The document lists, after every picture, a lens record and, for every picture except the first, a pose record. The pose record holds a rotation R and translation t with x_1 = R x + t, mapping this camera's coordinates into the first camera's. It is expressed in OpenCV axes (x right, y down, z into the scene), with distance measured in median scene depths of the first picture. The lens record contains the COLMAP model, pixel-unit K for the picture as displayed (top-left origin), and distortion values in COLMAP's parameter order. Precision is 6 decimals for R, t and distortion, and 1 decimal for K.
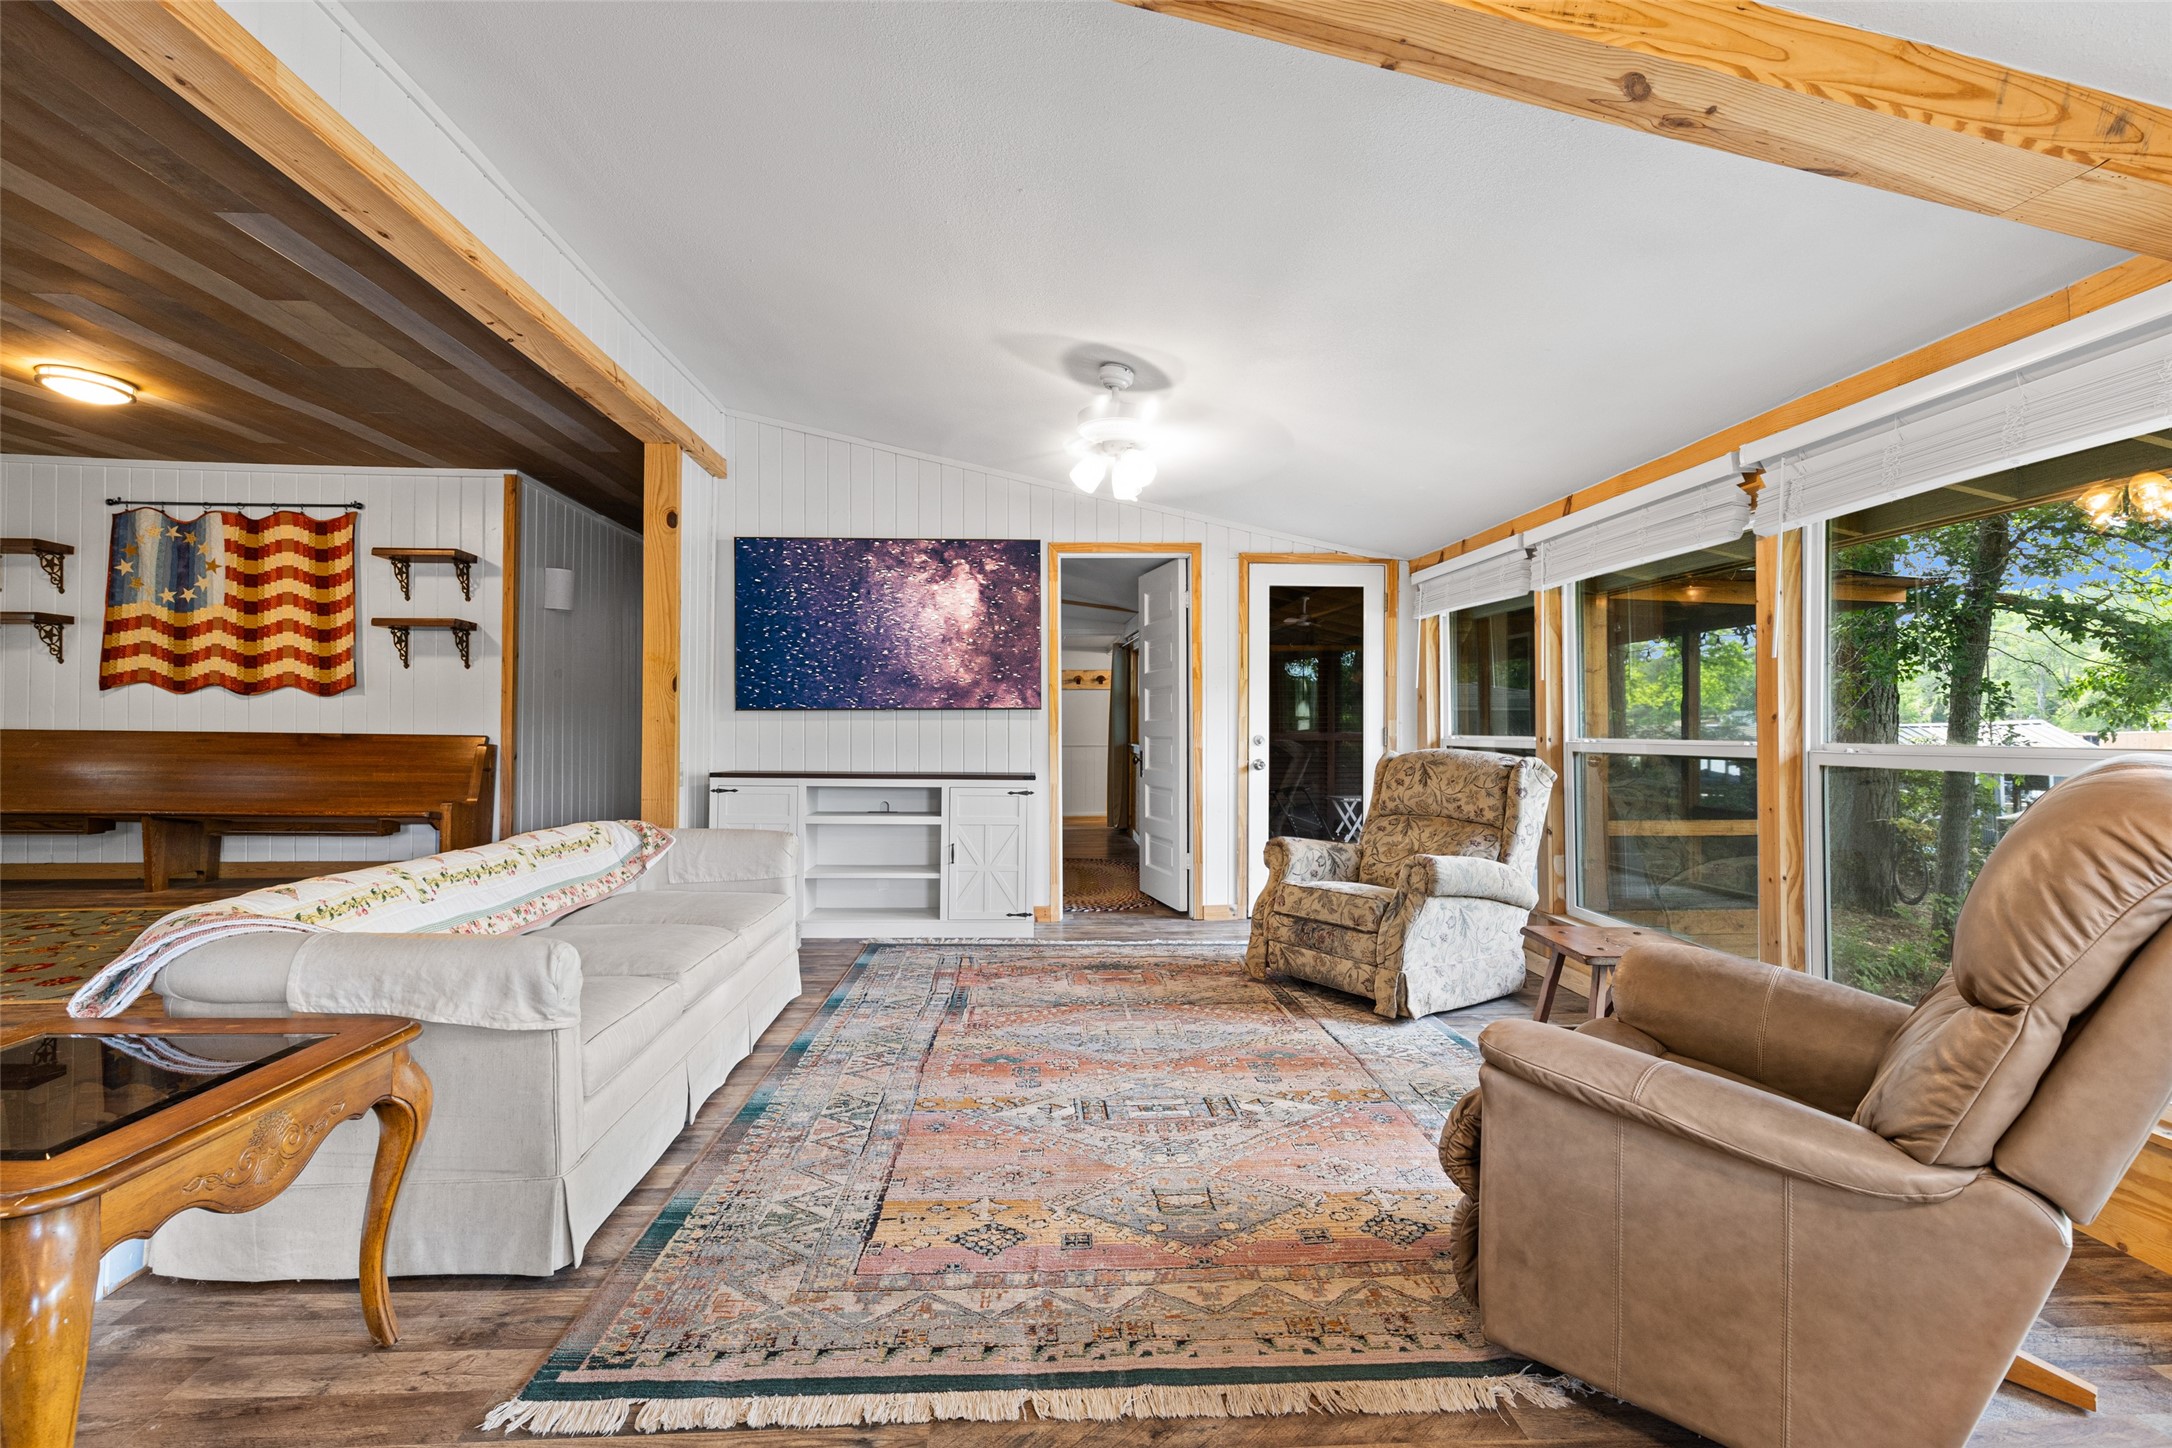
lens RADIAL K [[976.4, 0, 1041.4], [0, 976.4, 716.5], [0, 0, 1]] dist [0.003470, -0.000094]
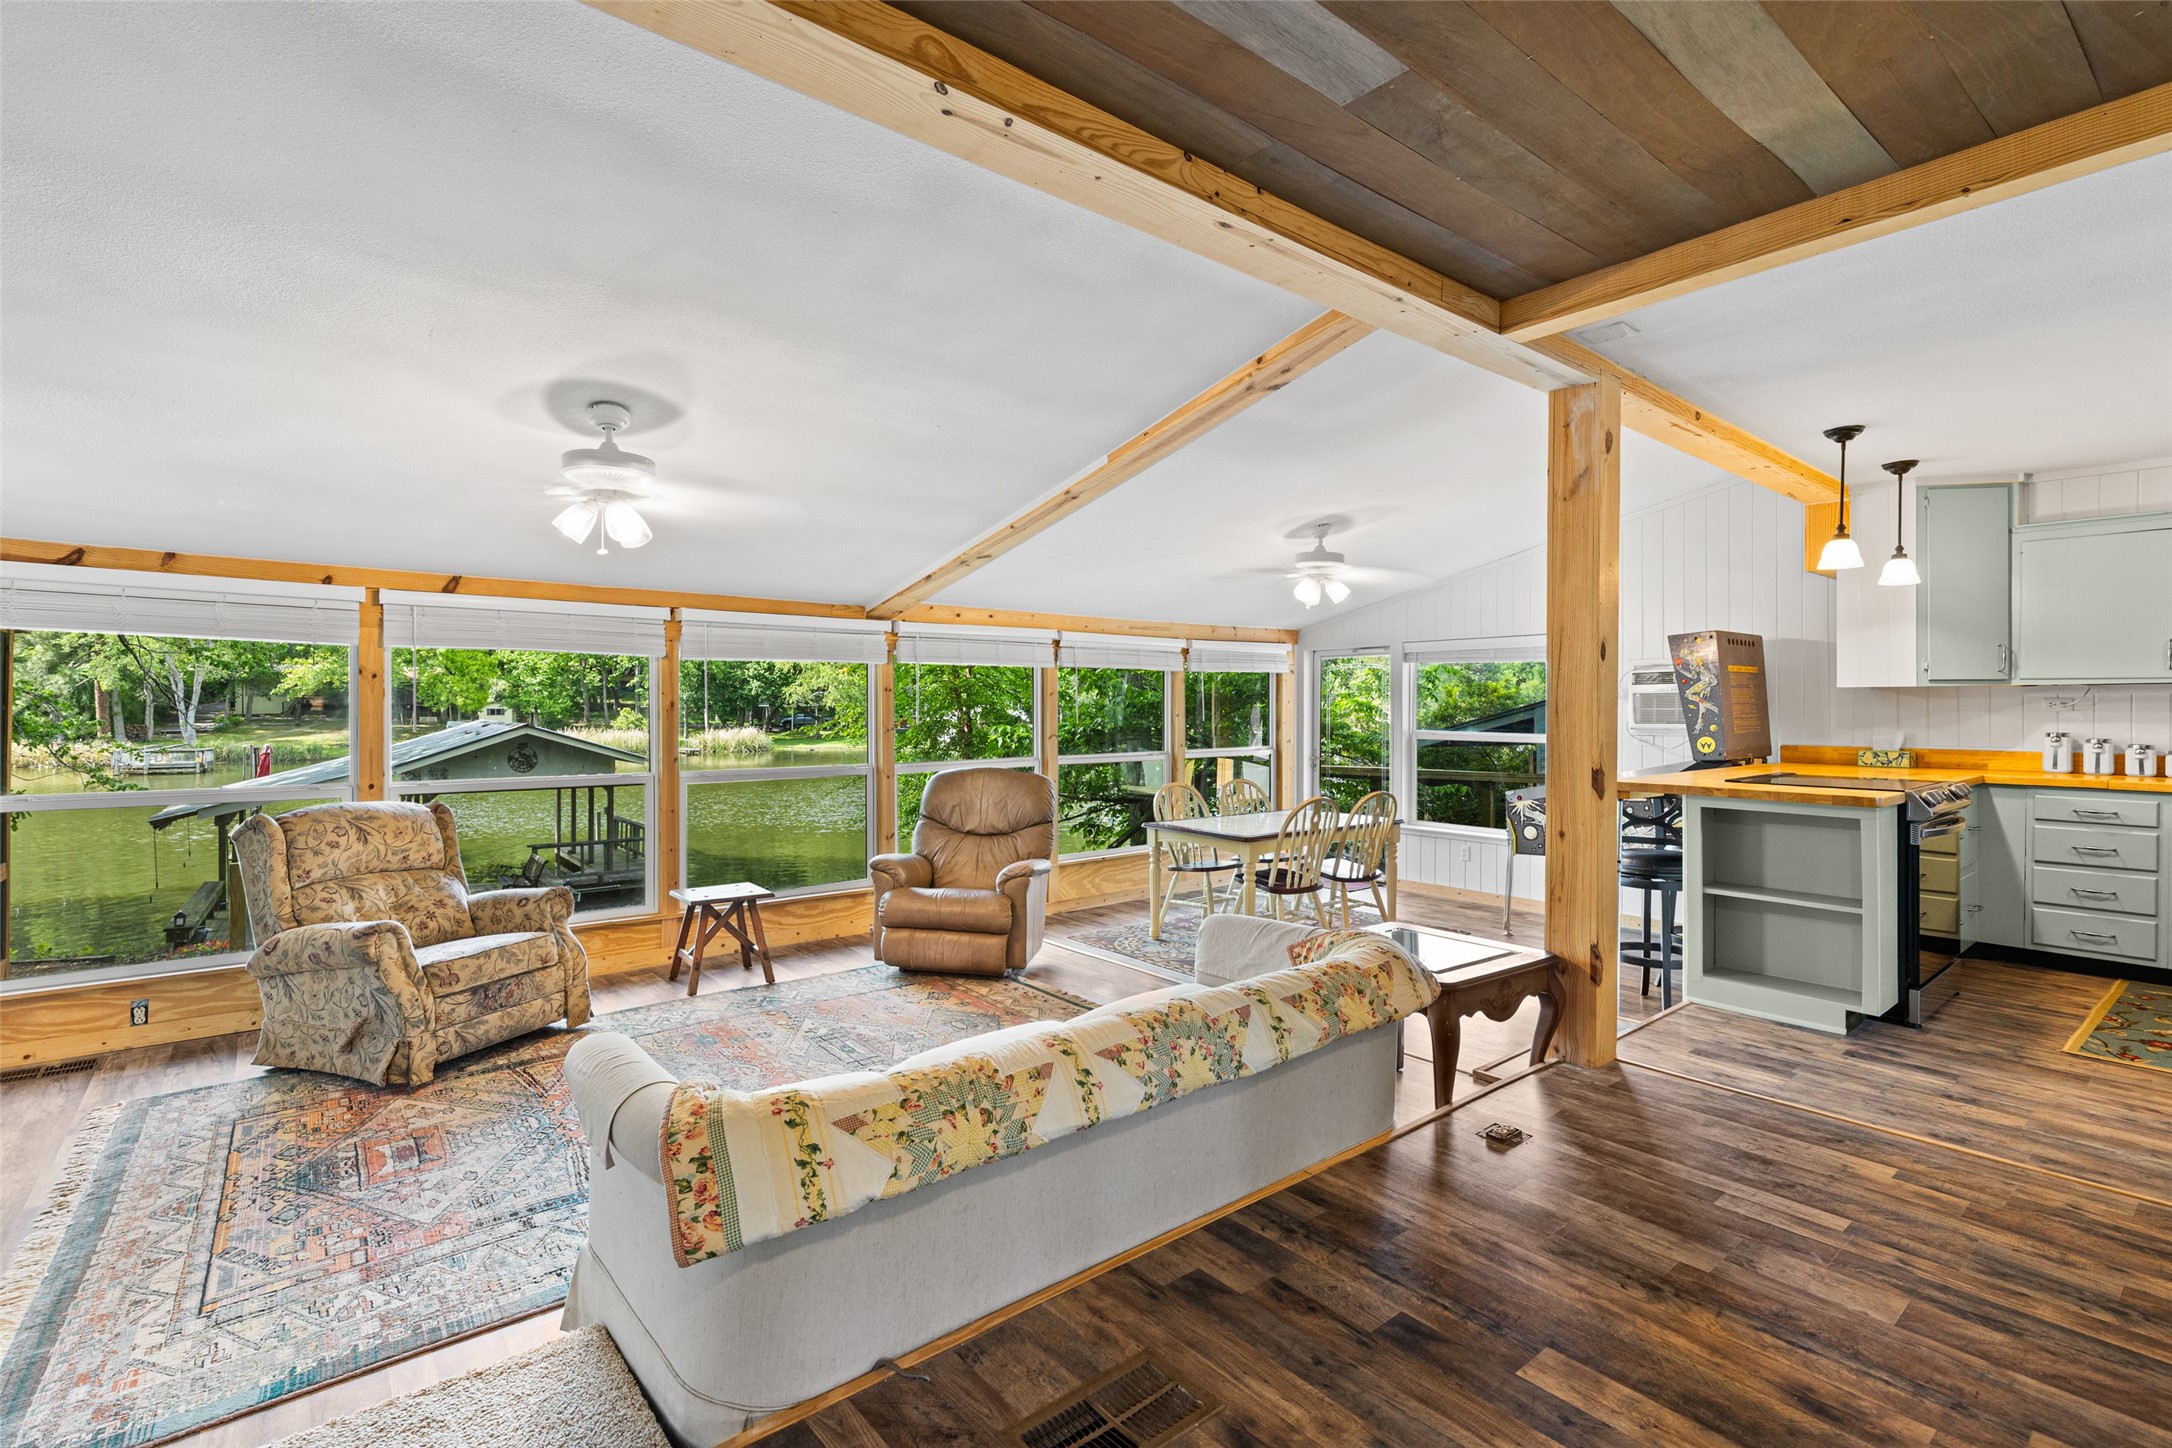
lens RADIAL K [[976.4, 0, 1105.4], [0, 976.4, 708.4], [0, 0, 1]] dist [0.003470, -0.000094]
pose [[-0.620243, -0.000469, 0.784410, -1.217804], [-0.010917, 0.999908, -0.008034, -0.091954], [-0.784334, -0.013547, -0.620191, 1.564028]]
